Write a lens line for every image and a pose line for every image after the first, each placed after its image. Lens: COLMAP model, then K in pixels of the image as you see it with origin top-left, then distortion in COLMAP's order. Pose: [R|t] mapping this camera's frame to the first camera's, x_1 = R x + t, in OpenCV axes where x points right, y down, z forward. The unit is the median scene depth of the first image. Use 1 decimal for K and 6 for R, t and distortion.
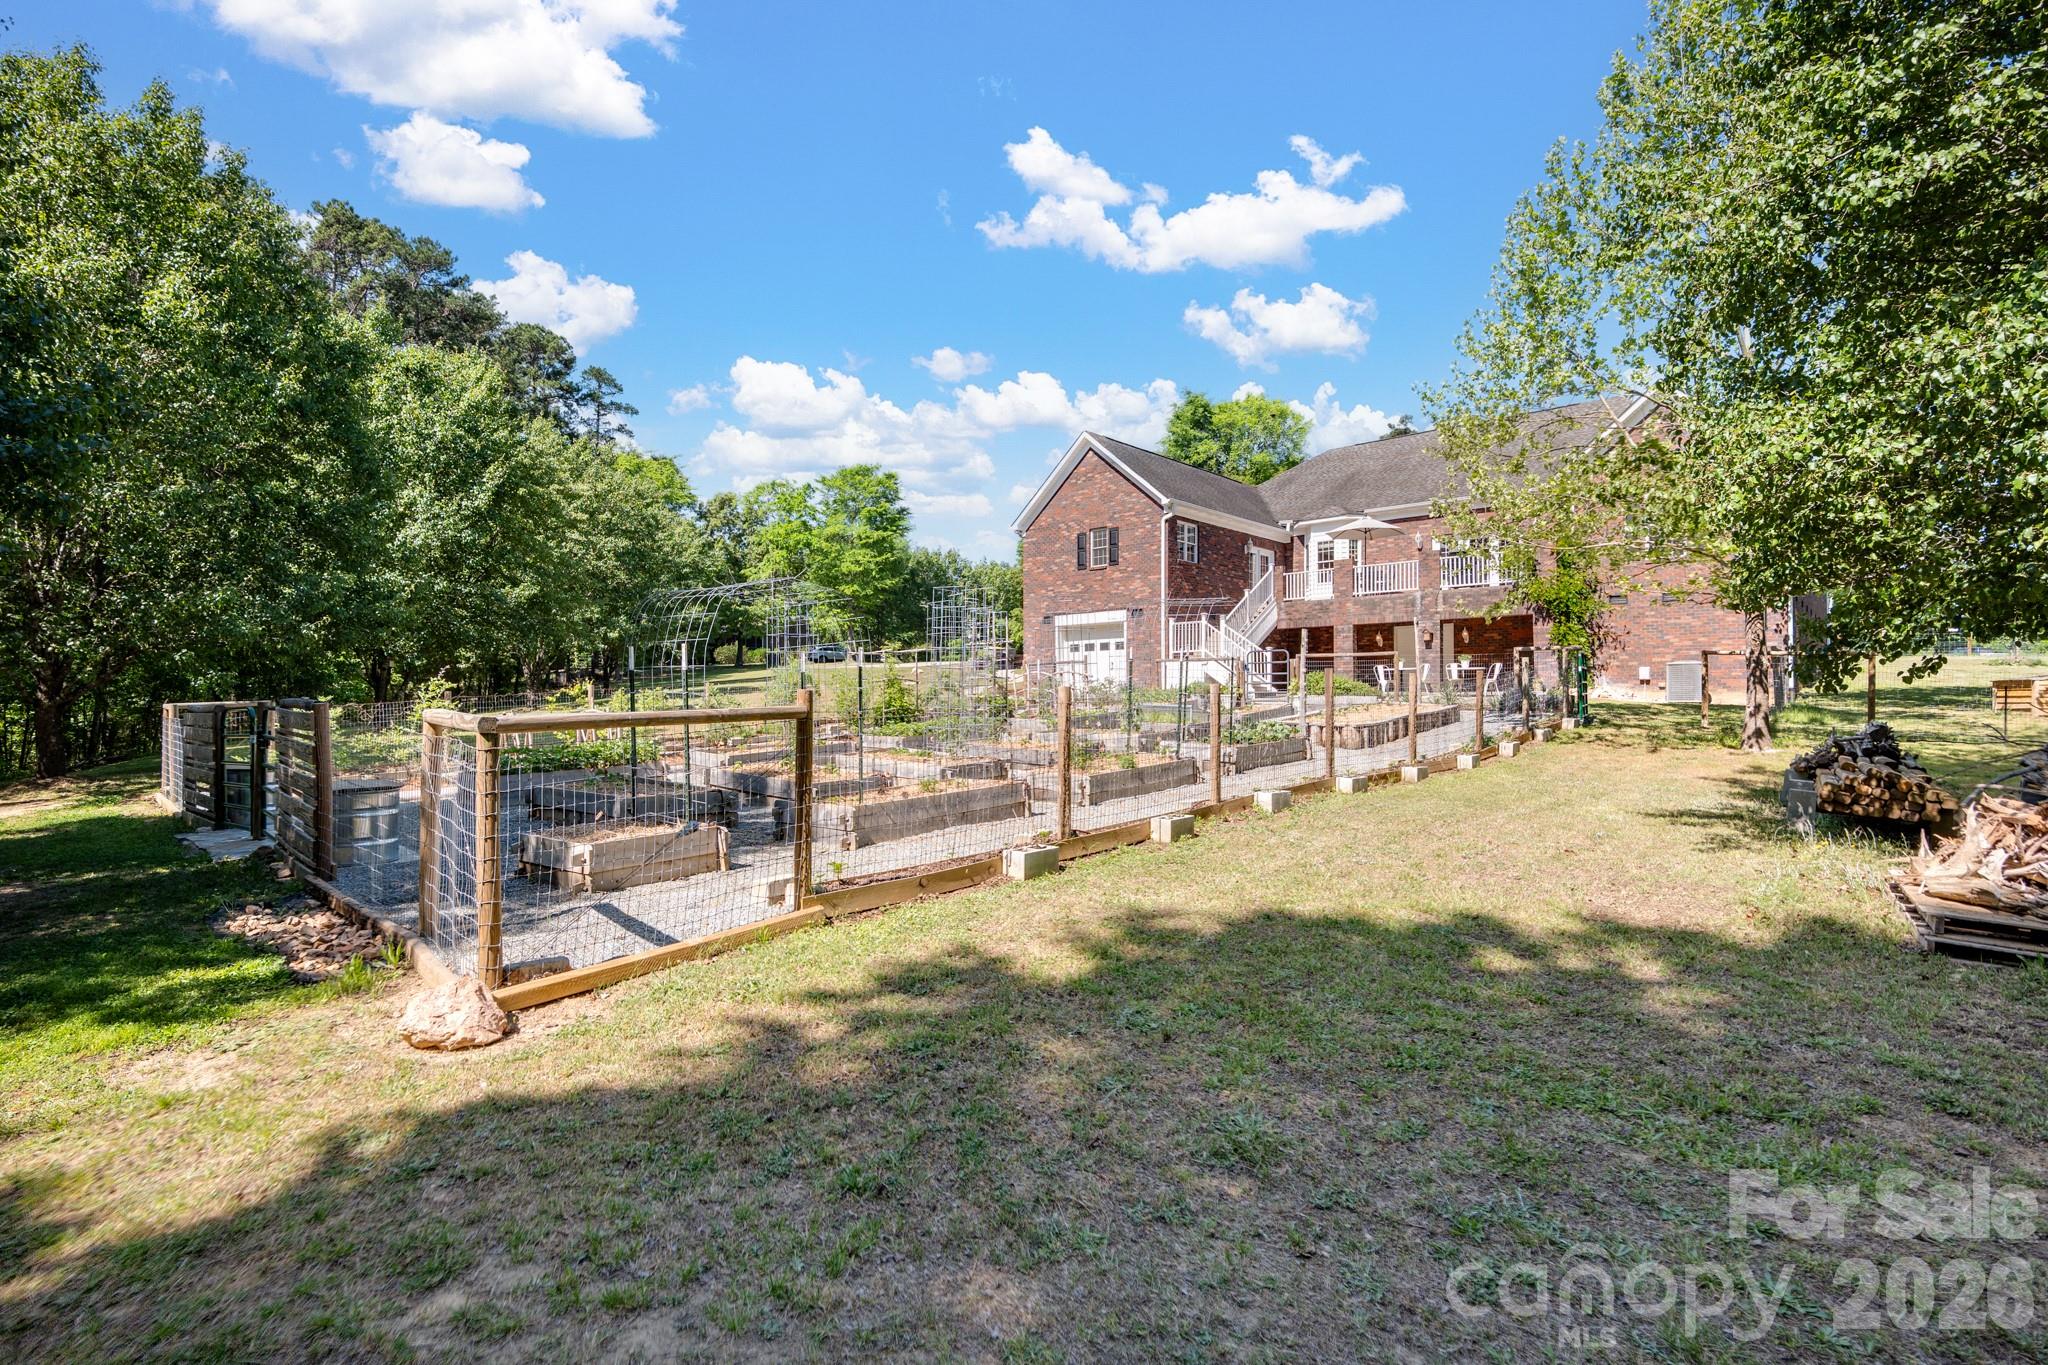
lens RADIAL K [[986.6, 0, 1024.0], [0, 986.6, 682.5], [0, 0, 1]] dist [-0.000413, 0.000044]
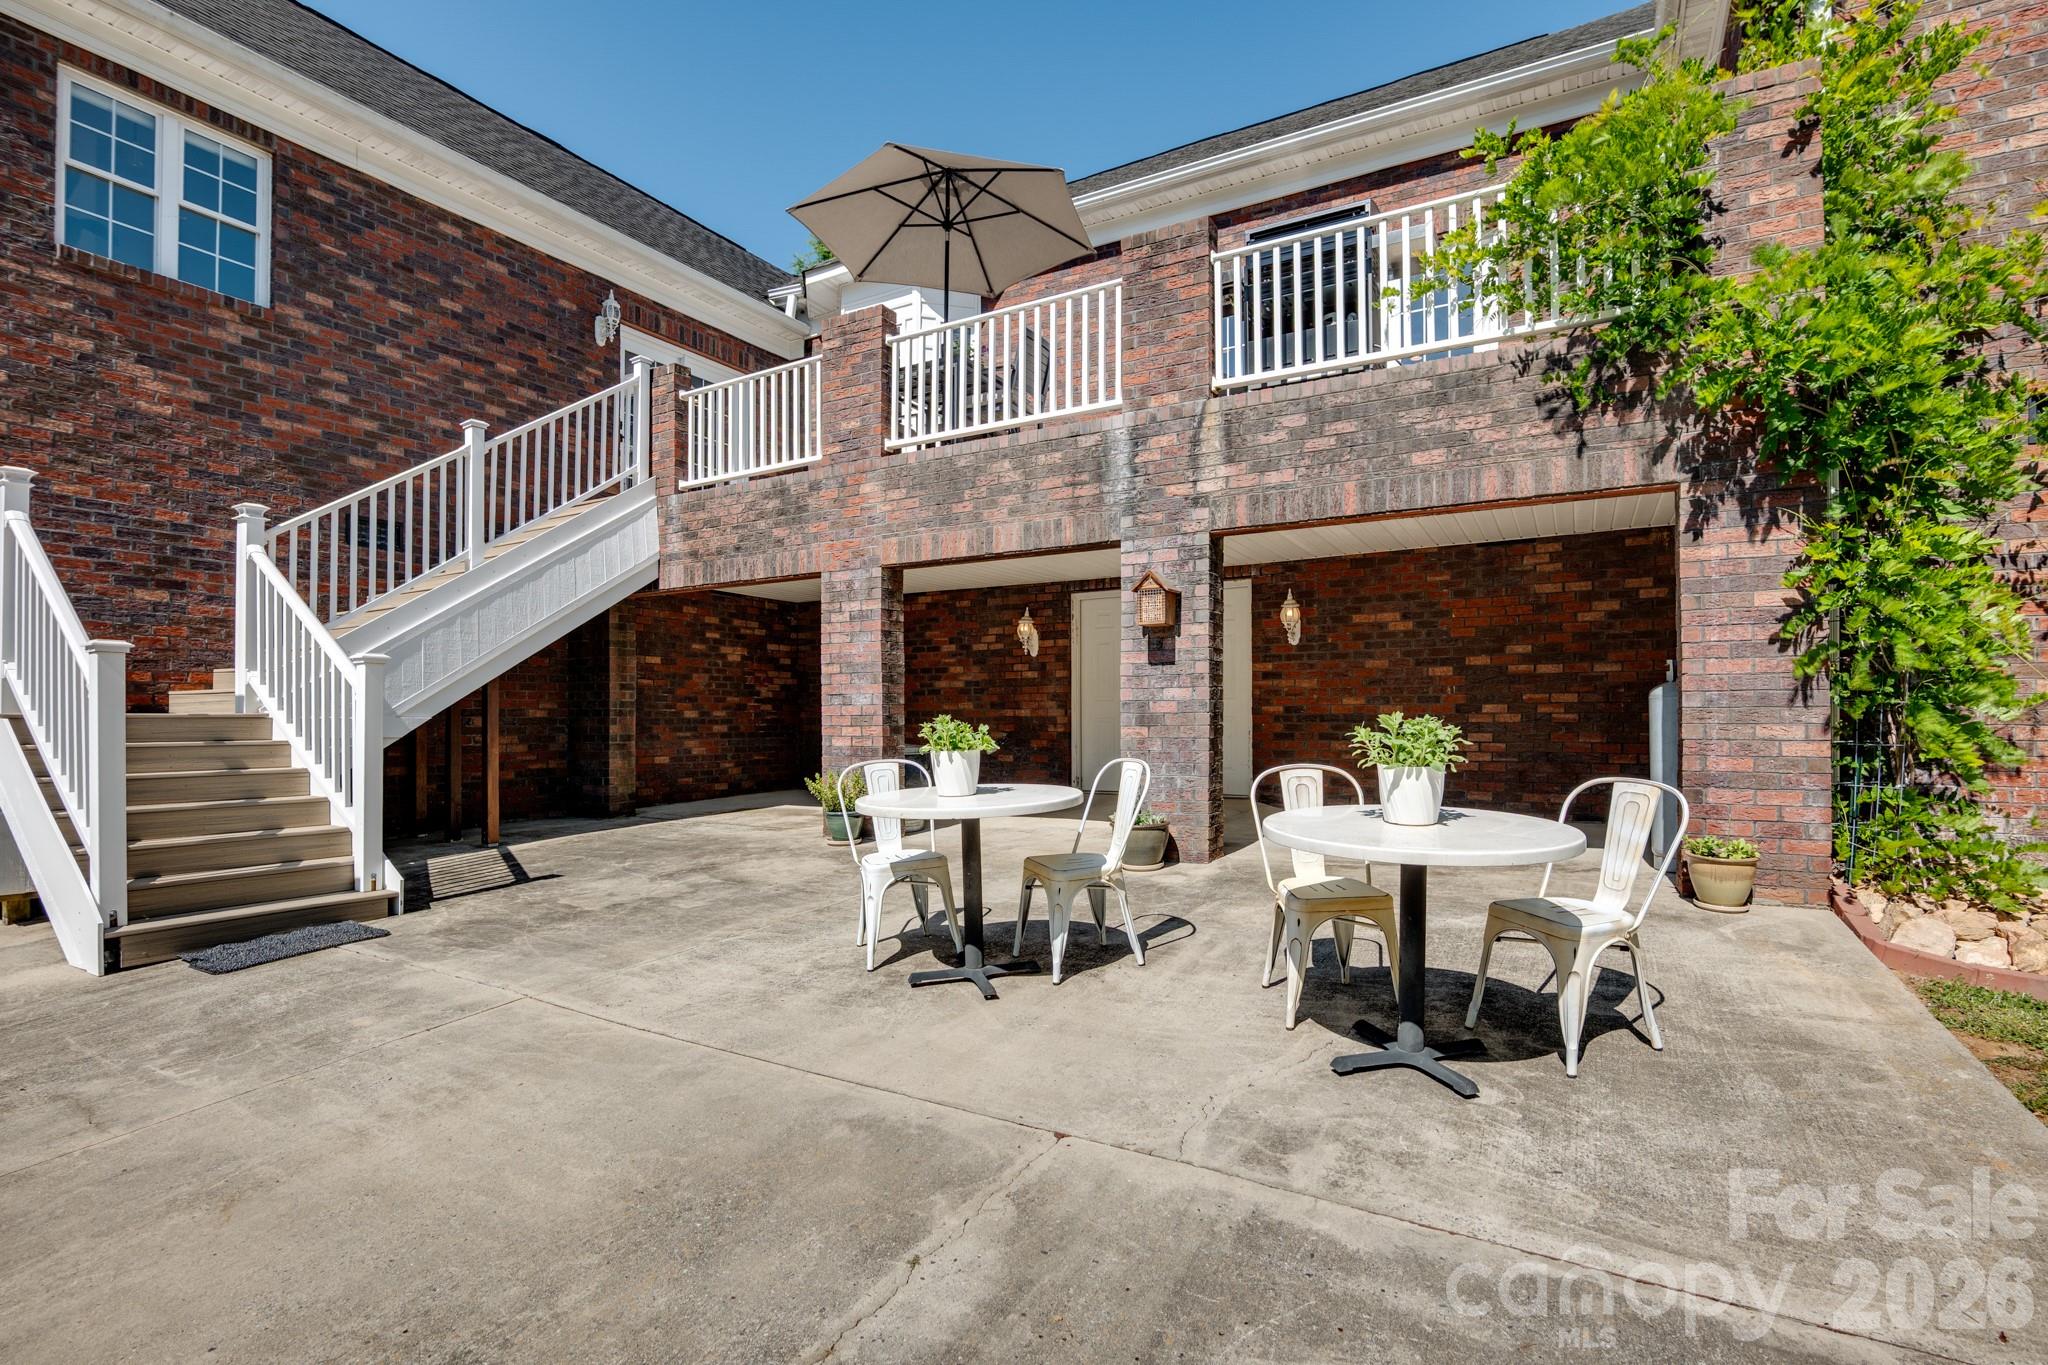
lens RADIAL K [[990.8, 0, 1016.5], [0, 990.8, 710.1], [0, 0, 1]] dist [-0.001909, -0.000358]
pose [[0.978434, -0.004658, 0.206506, 0.298629], [0.002542, 0.999942, 0.010510, -0.023631], [-0.206543, -0.009758, 0.978389, 0.709147]]
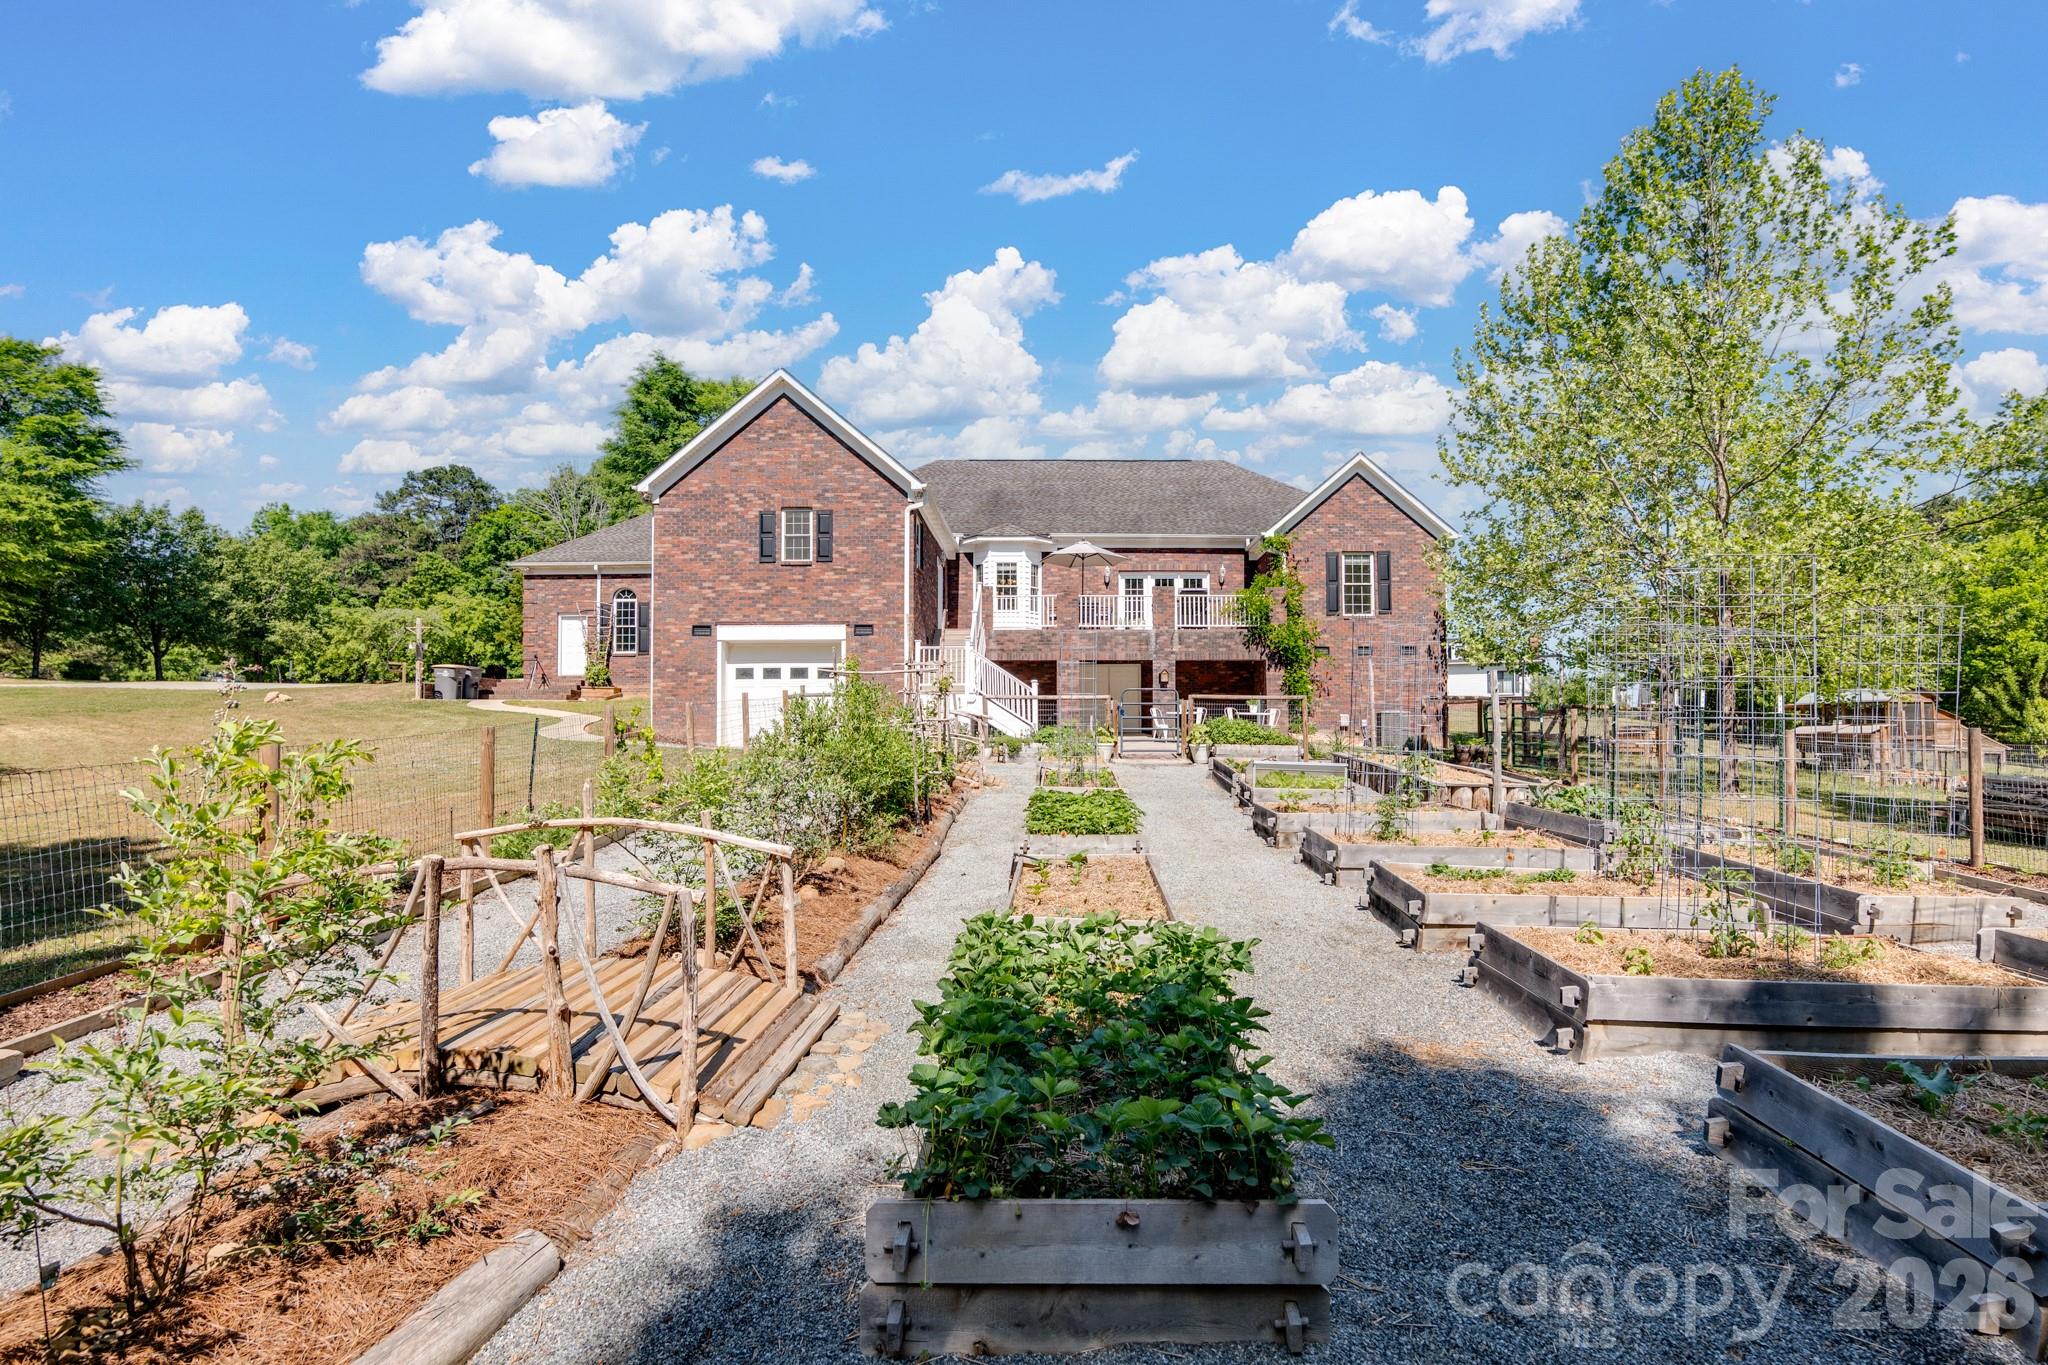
lens RADIAL K [[990.8, 0, 1016.5], [0, 990.8, 710.1], [0, 0, 1]] dist [-0.001909, -0.000358]
pose [[0.727258, 0.015363, 0.686192, -0.302923], [-0.011932, 0.999881, -0.009741, -0.004438], [-0.686261, -0.001103, 0.727355, 0.370591]]
